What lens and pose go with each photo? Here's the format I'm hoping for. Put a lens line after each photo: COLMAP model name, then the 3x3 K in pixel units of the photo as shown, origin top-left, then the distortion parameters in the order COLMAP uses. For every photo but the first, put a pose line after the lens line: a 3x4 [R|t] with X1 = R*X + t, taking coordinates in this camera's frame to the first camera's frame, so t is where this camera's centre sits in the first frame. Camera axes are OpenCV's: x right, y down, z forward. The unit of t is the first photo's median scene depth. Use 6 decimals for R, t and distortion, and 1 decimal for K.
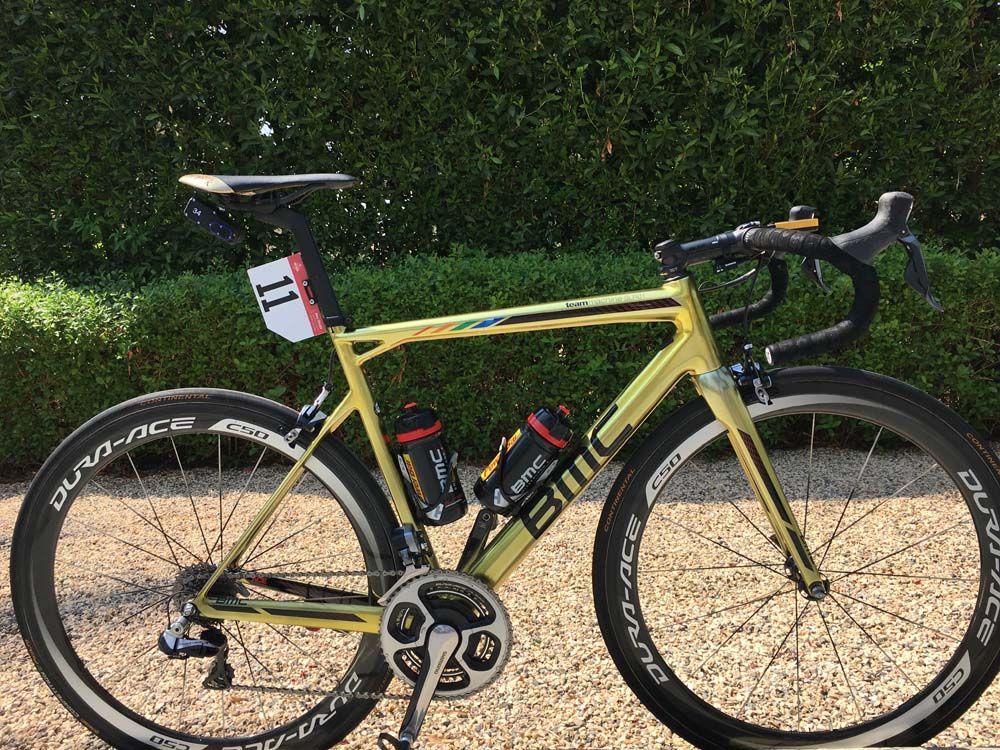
lens RADIAL K [[888.1, 0, 500.0], [0, 888.1, 375.0], [0, 0, 1]] dist [0.131701, -0.227708]
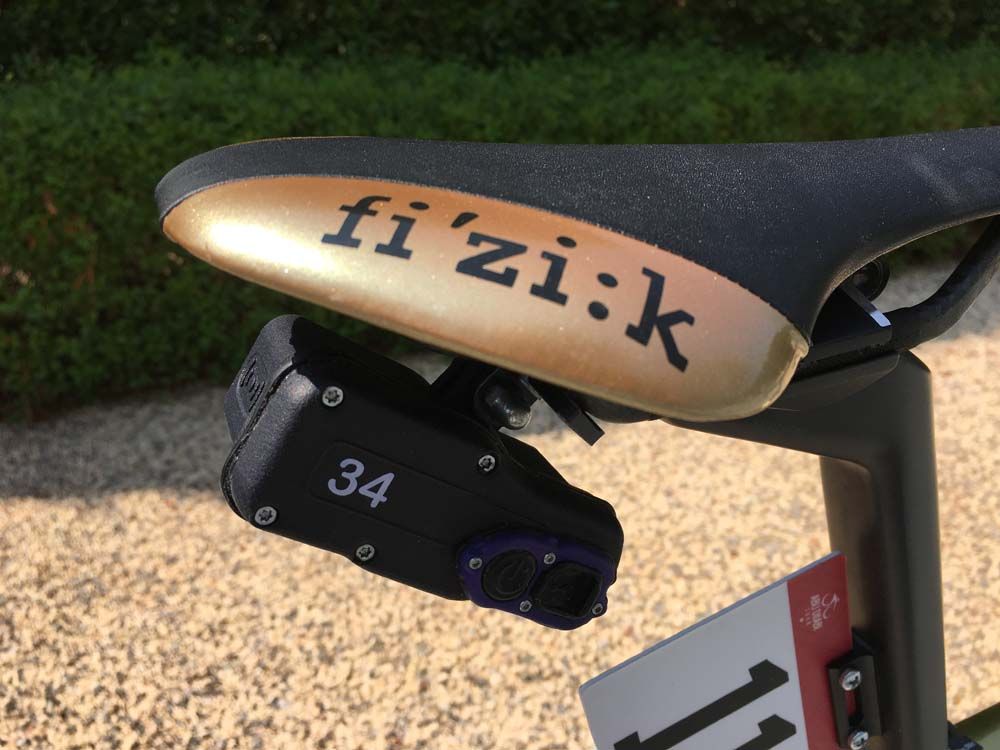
lens RADIAL K [[888.1, 0, 500.0], [0, 888.1, 375.0], [0, 0, 1]] dist [0.131701, -0.227708]
pose [[0.898007, -0.142332, 0.416324, -0.131137], [0.036090, 0.966870, 0.252705, -0.080256], [-0.438499, -0.211906, 0.873393, 0.314445]]
